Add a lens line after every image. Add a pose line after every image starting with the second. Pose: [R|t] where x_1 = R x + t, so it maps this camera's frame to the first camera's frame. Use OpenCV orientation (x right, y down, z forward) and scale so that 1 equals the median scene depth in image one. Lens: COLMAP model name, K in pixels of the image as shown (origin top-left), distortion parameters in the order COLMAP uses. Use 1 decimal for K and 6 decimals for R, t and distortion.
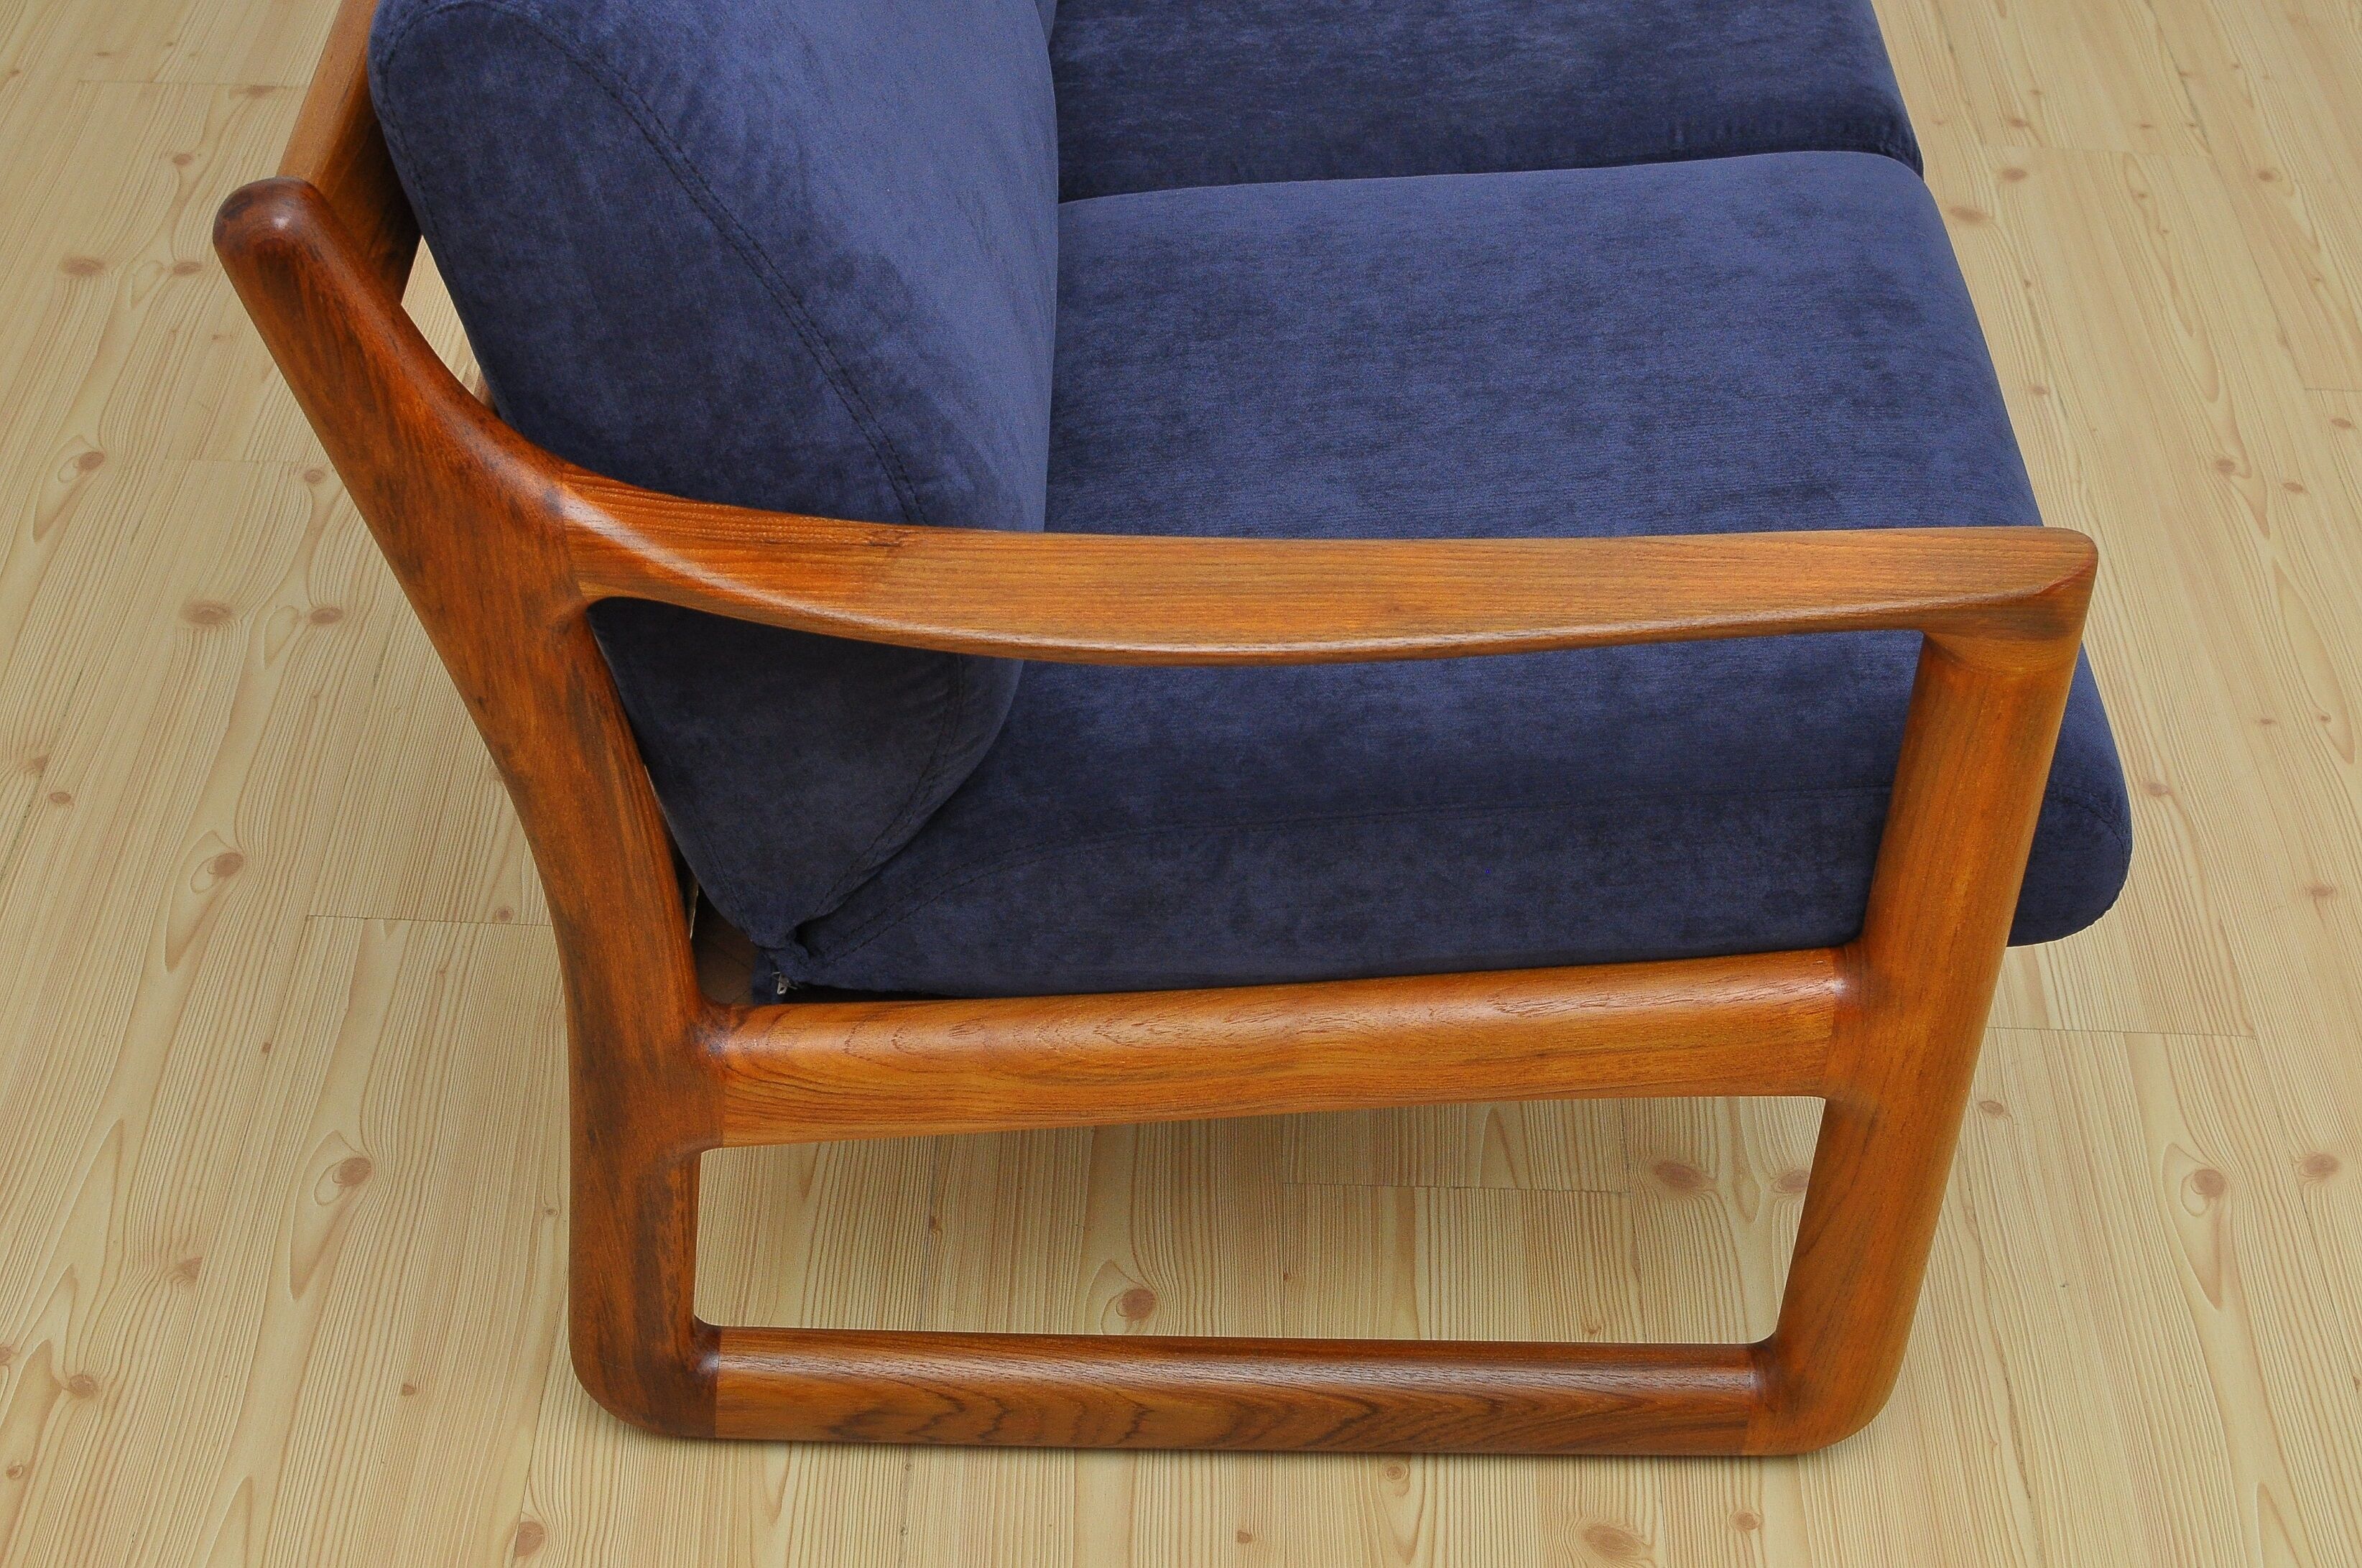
lens RADIAL K [[3606.4, 0, 1181.0], [0, 3606.4, 784.0], [0, 0, 1]] dist [-0.194940, 0.182660]
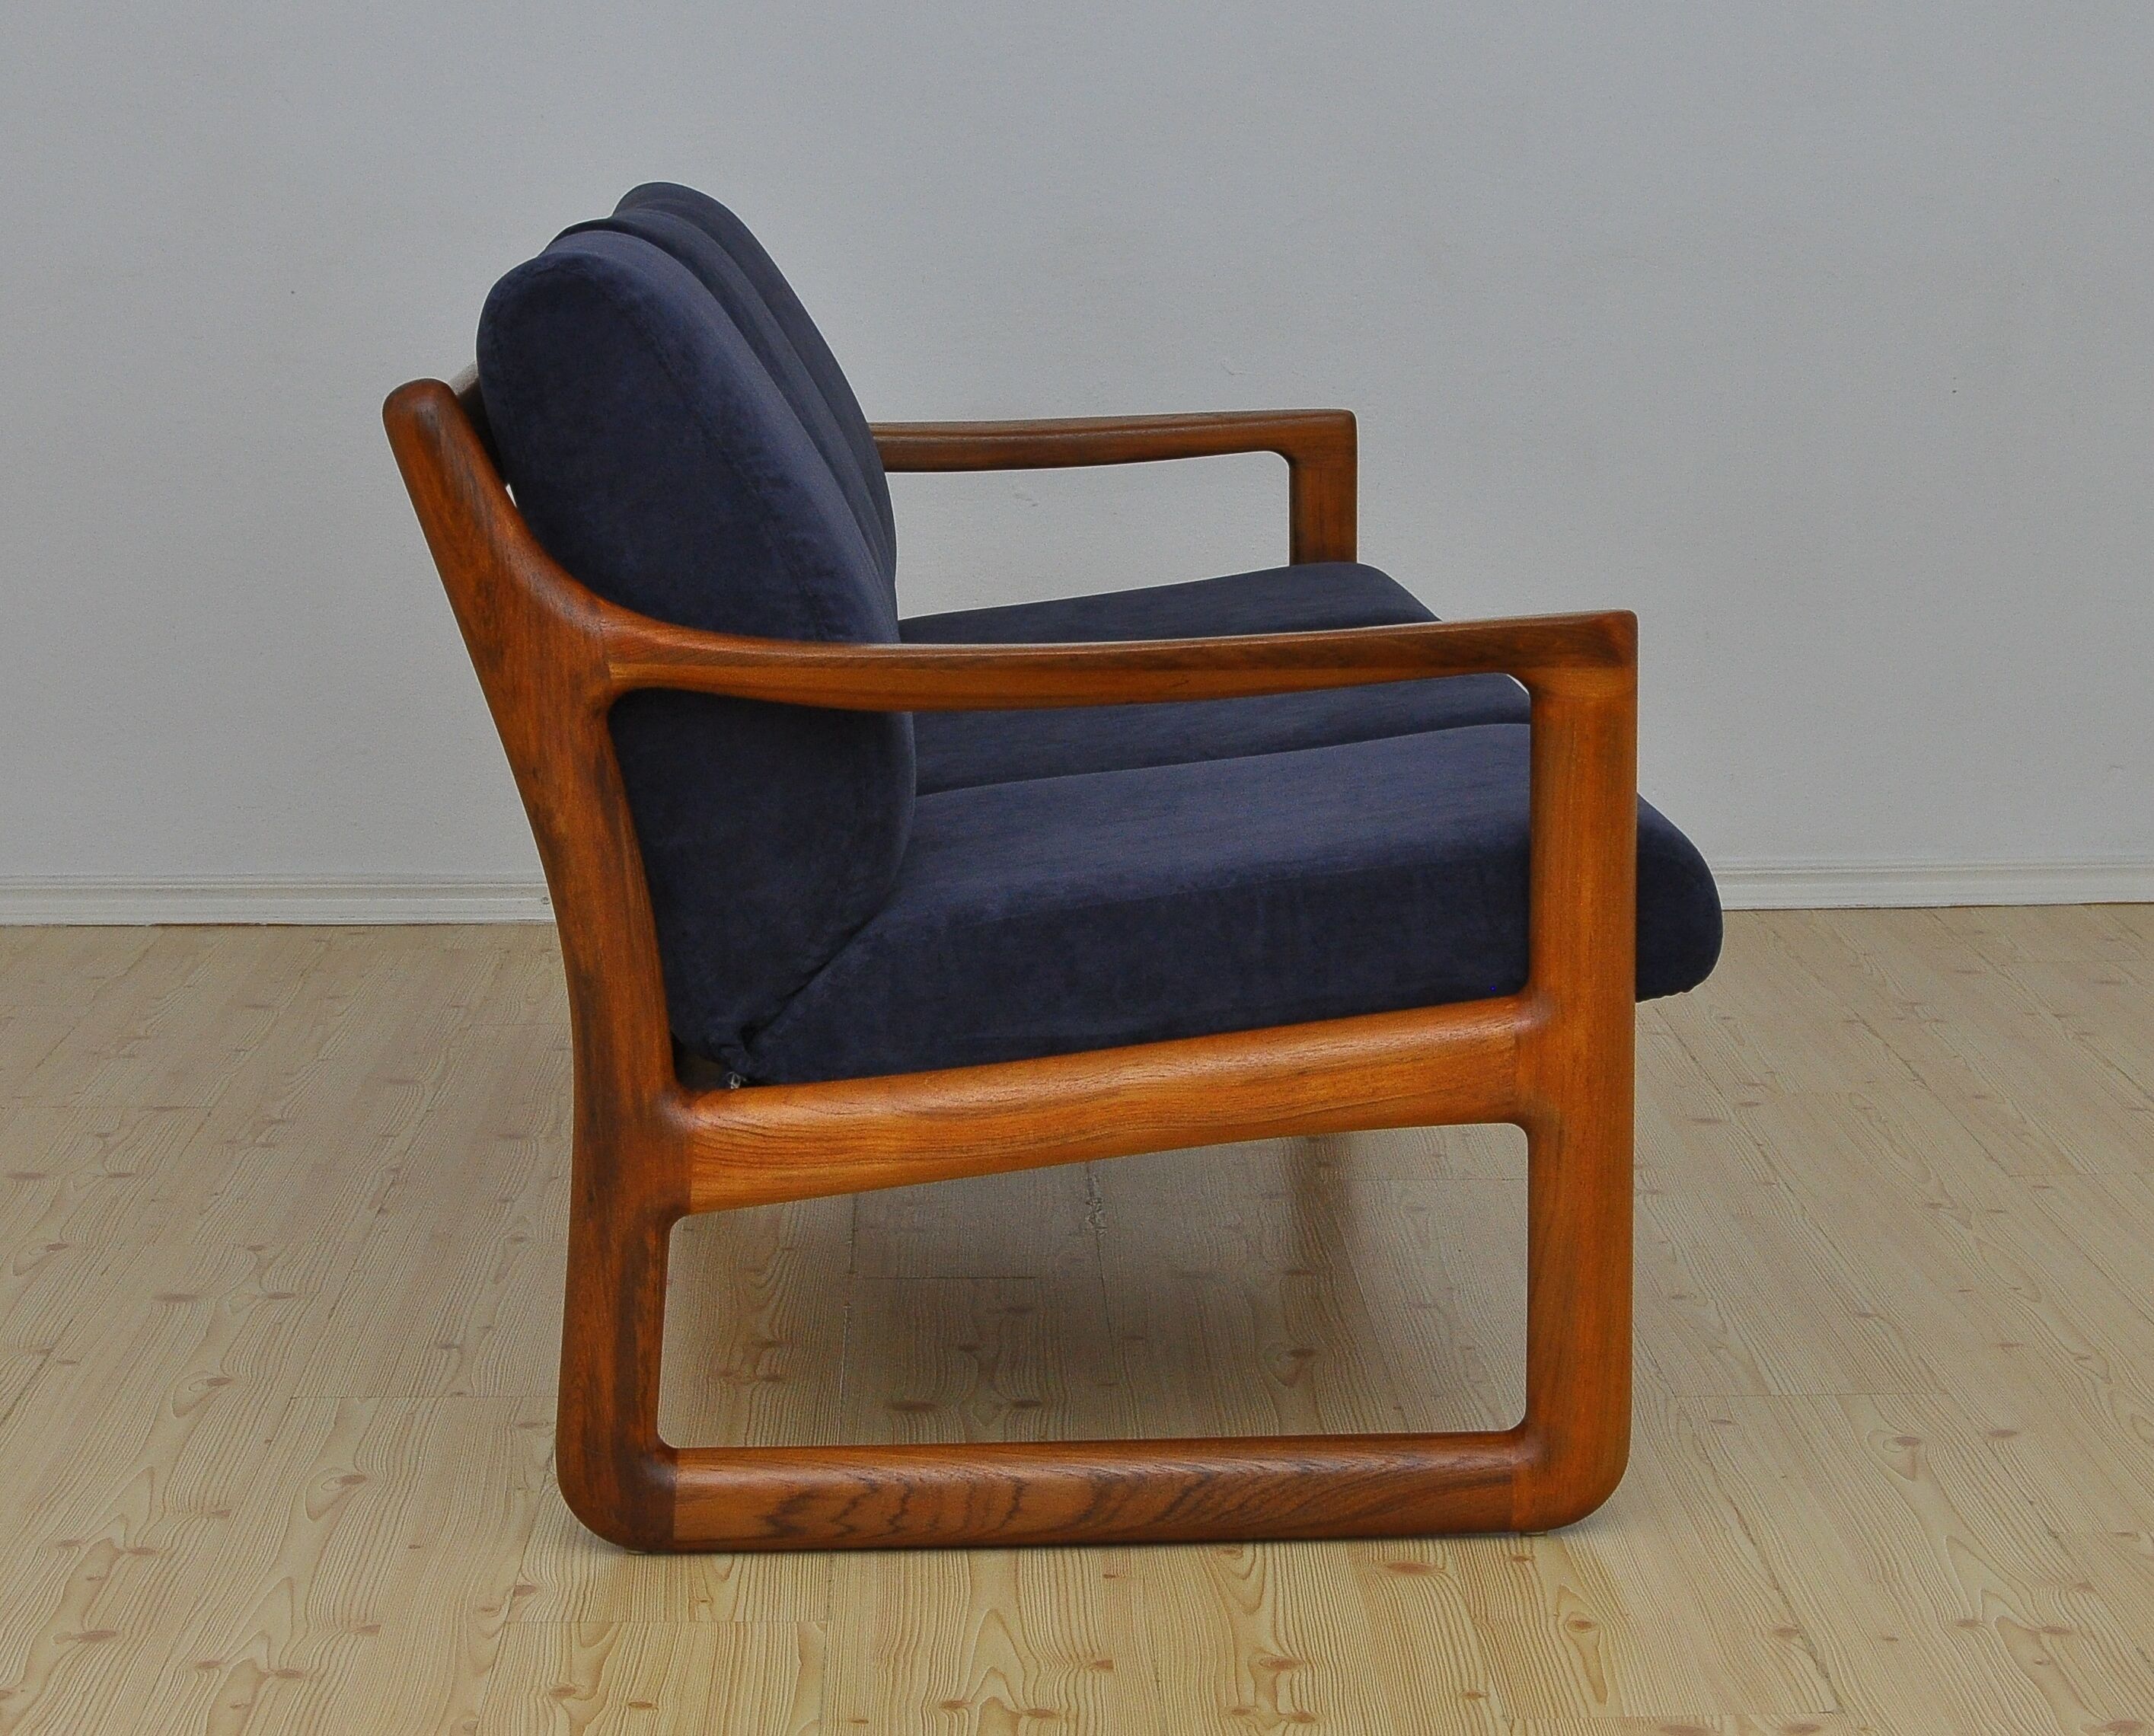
lens RADIAL K [[5023.6, 0, 1077.0], [0, 5023.6, 868.0], [0, 0, 1]] dist [-0.233017, 0.192616]
pose [[0.998246, -0.047356, 0.035520, -0.042012], [0.058928, 0.852044, -0.520142, 0.879988], [-0.005632, 0.521323, 0.853341, -0.575945]]
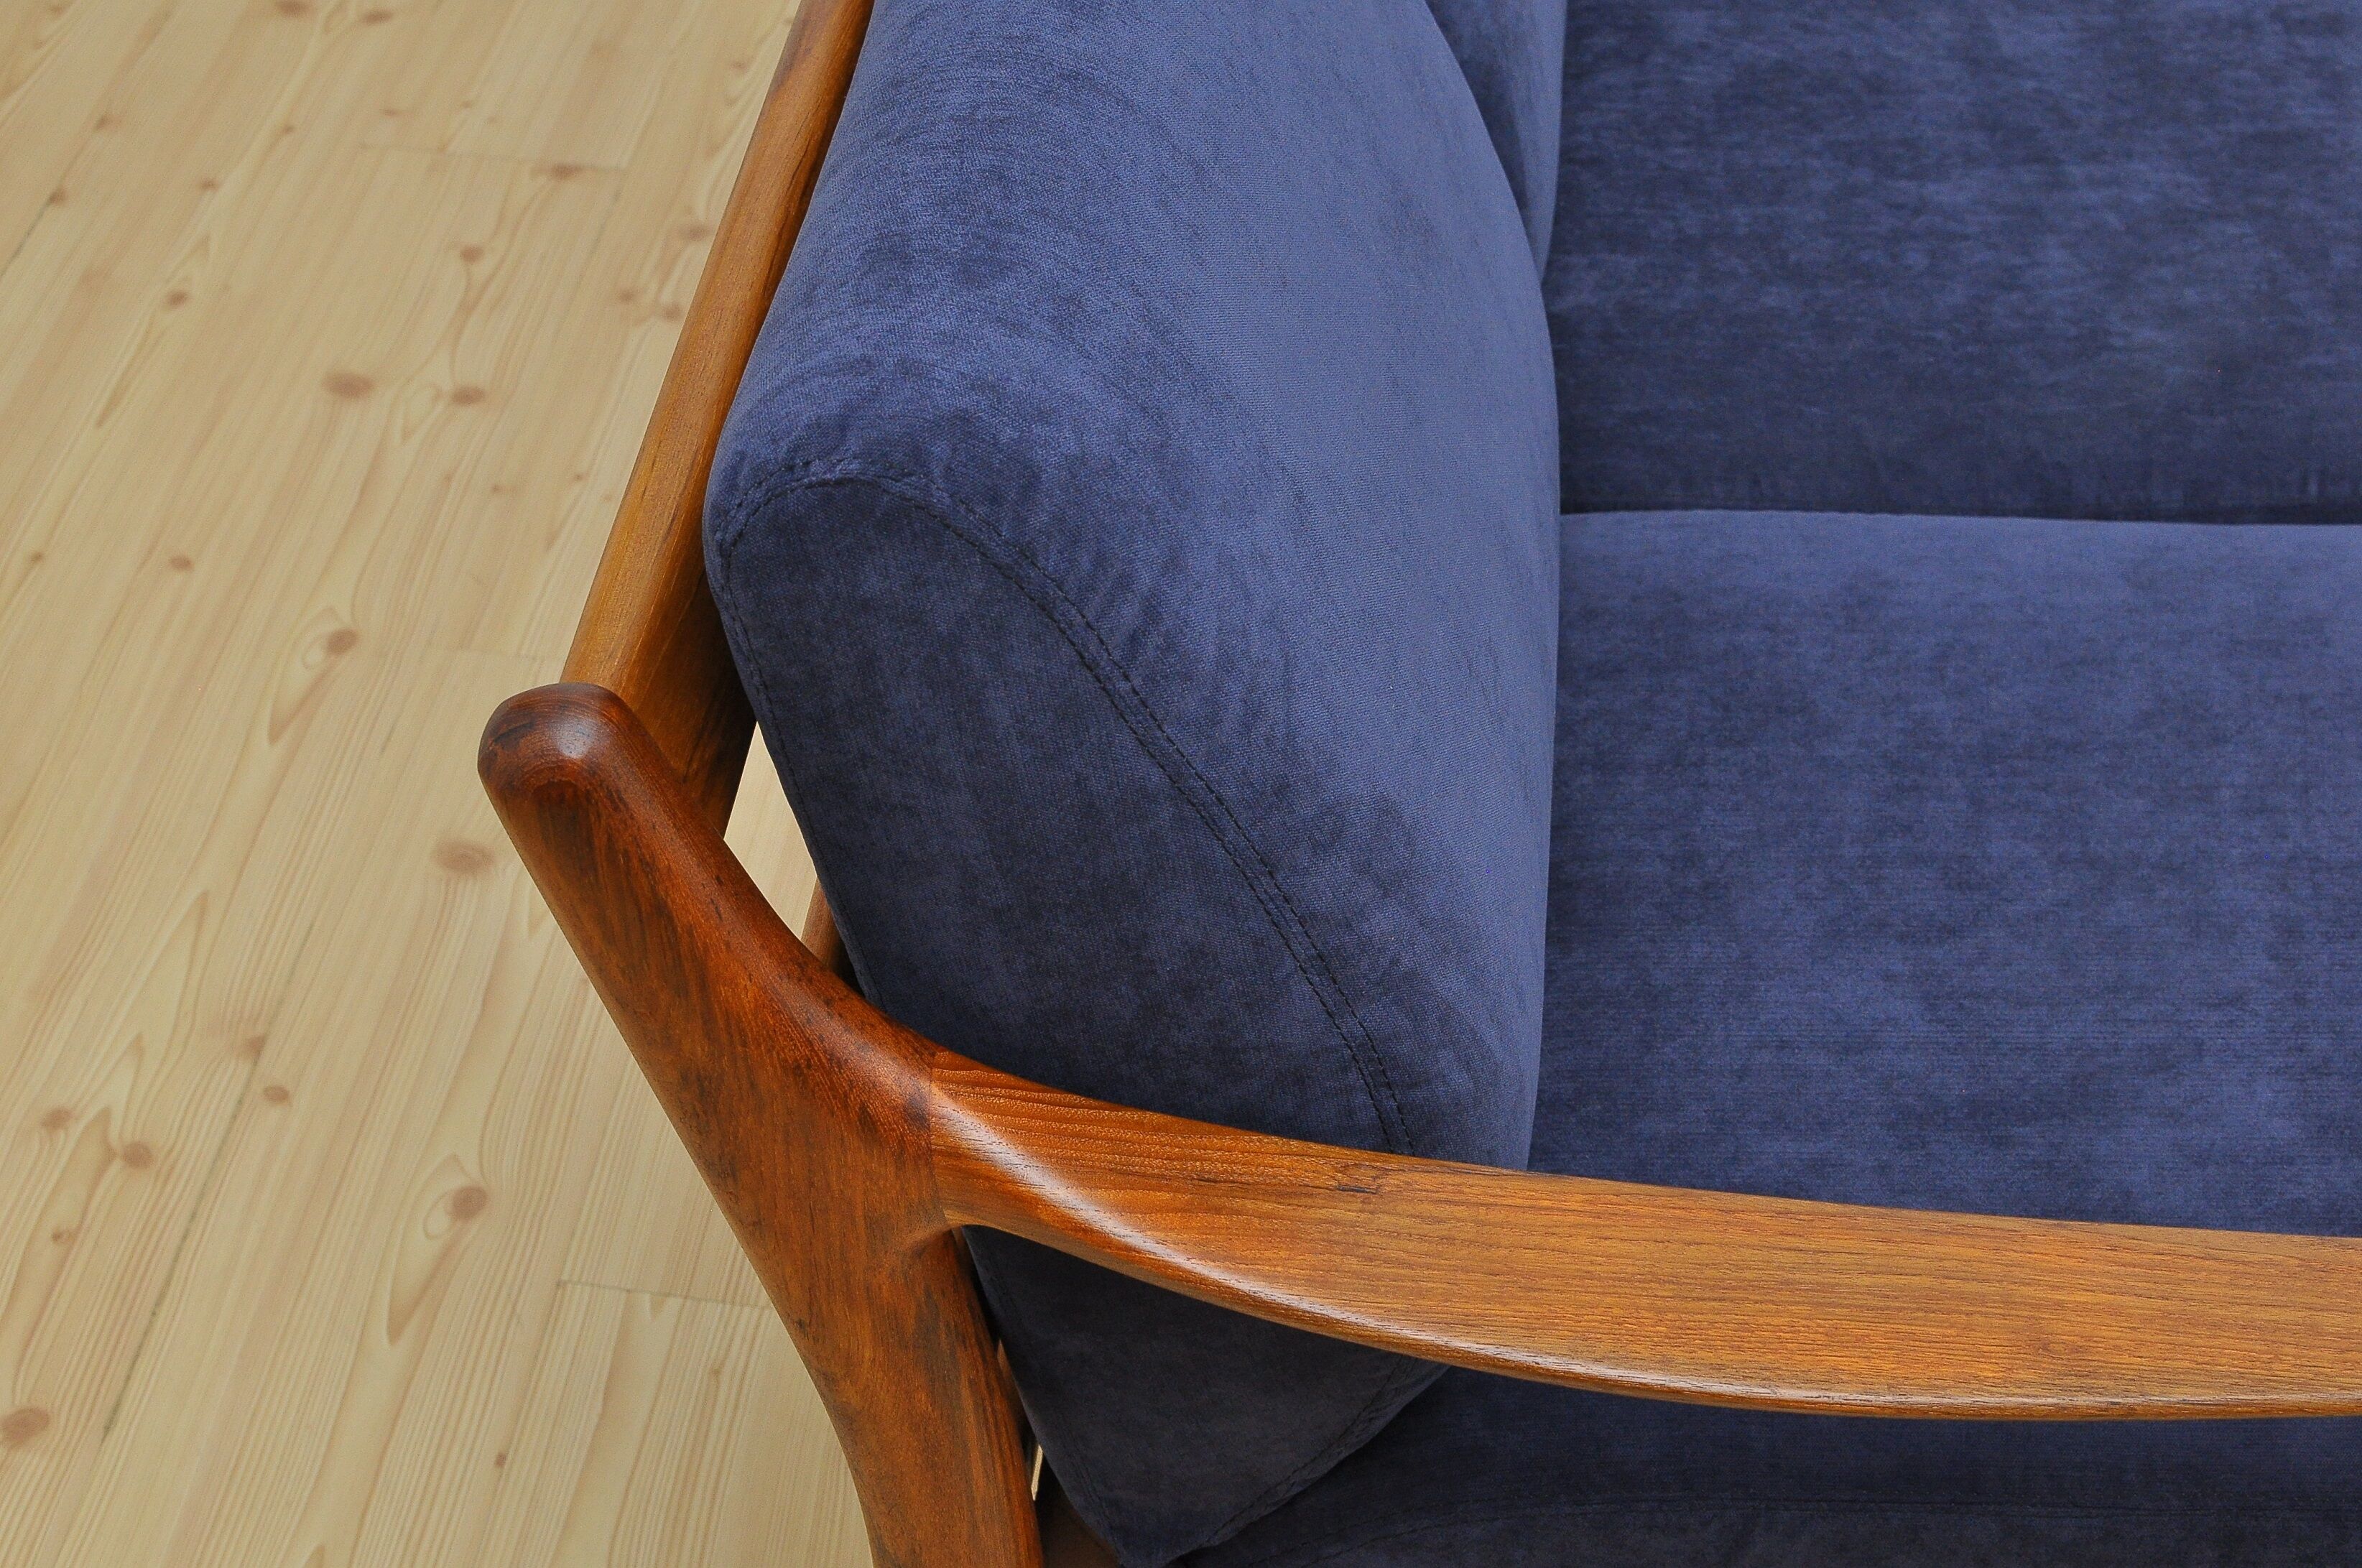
lens RADIAL K [[3606.4, 0, 1181.0], [0, 3606.4, 784.0], [0, 0, 1]] dist [-0.194940, 0.182660]
pose [[0.994662, 0.075957, -0.069848, -0.058774], [-0.073403, 0.996561, 0.038439, -0.141204], [0.072527, -0.033107, 0.996817, 0.209340]]
